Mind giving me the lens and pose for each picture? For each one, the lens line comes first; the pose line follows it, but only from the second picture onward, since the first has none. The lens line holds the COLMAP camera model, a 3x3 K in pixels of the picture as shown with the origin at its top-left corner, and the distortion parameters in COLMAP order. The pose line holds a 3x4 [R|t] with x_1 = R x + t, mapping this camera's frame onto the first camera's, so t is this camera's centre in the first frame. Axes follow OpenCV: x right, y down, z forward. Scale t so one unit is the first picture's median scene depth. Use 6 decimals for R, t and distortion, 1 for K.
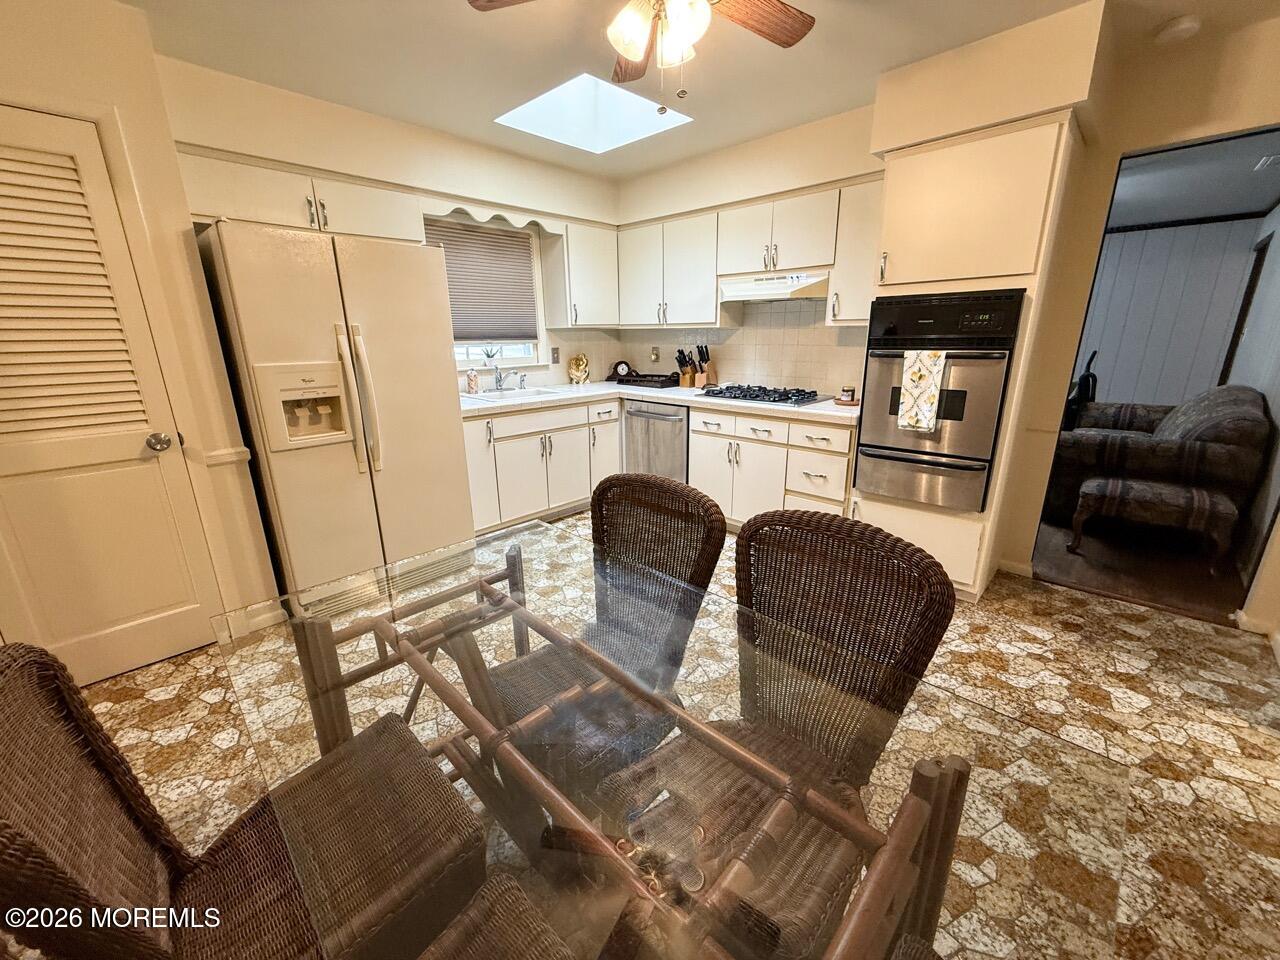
lens RADIAL K [[512.0, 0, 640.0], [0, 512.0, 480.0], [0, 0, 1]] dist [-0.008072, 0.000086]
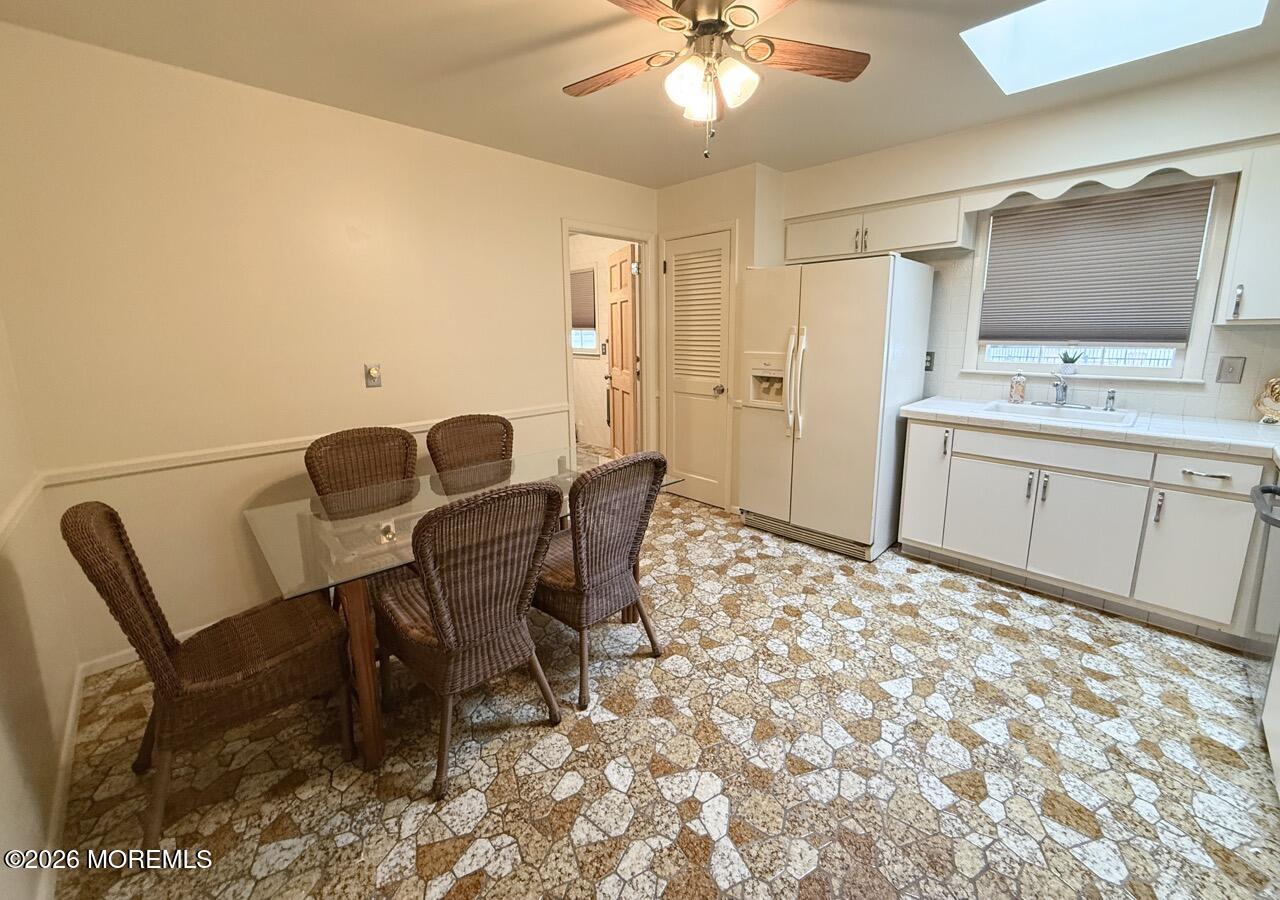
lens RADIAL K [[503.1, 0, 620.8], [0, 503.1, 413.4], [0, 0, 1]] dist [-0.001464, -0.000218]
pose [[-0.058955, 0.177831, -0.982293, 0.602624], [-0.263623, 0.946299, 0.187137, -0.160401], [0.962823, 0.269988, -0.008908, 0.464414]]
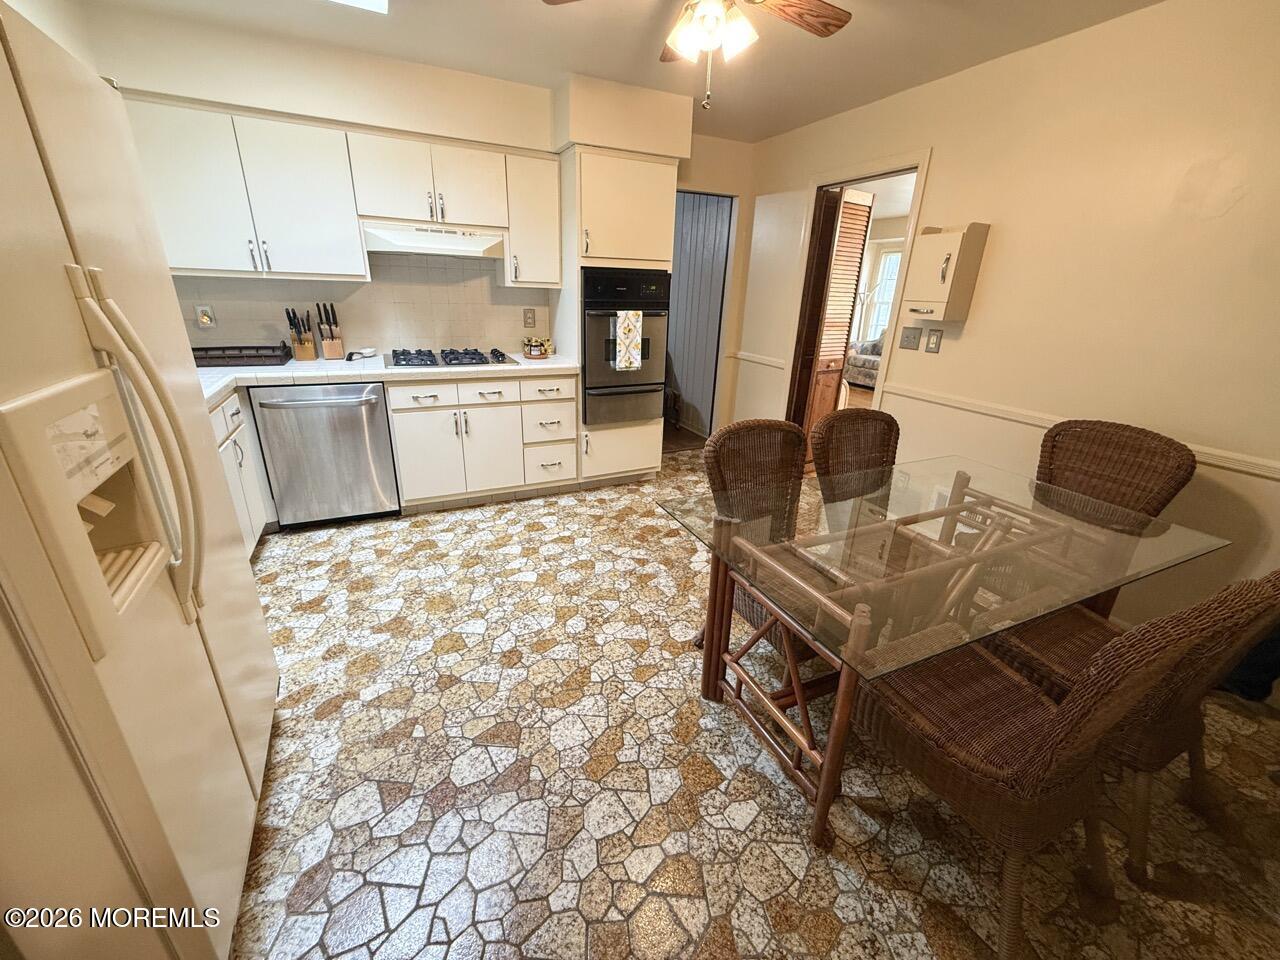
lens RADIAL K [[512.0, 0, 640.0], [0, 512.0, 480.0], [0, 0, 1]] dist [-0.008072, 0.000086]
pose [[0.329281, -0.311700, 0.891301, -0.609737], [0.224301, 0.942744, 0.246824, -0.119480], [-0.917204, 0.118645, 0.380343, 0.381553]]
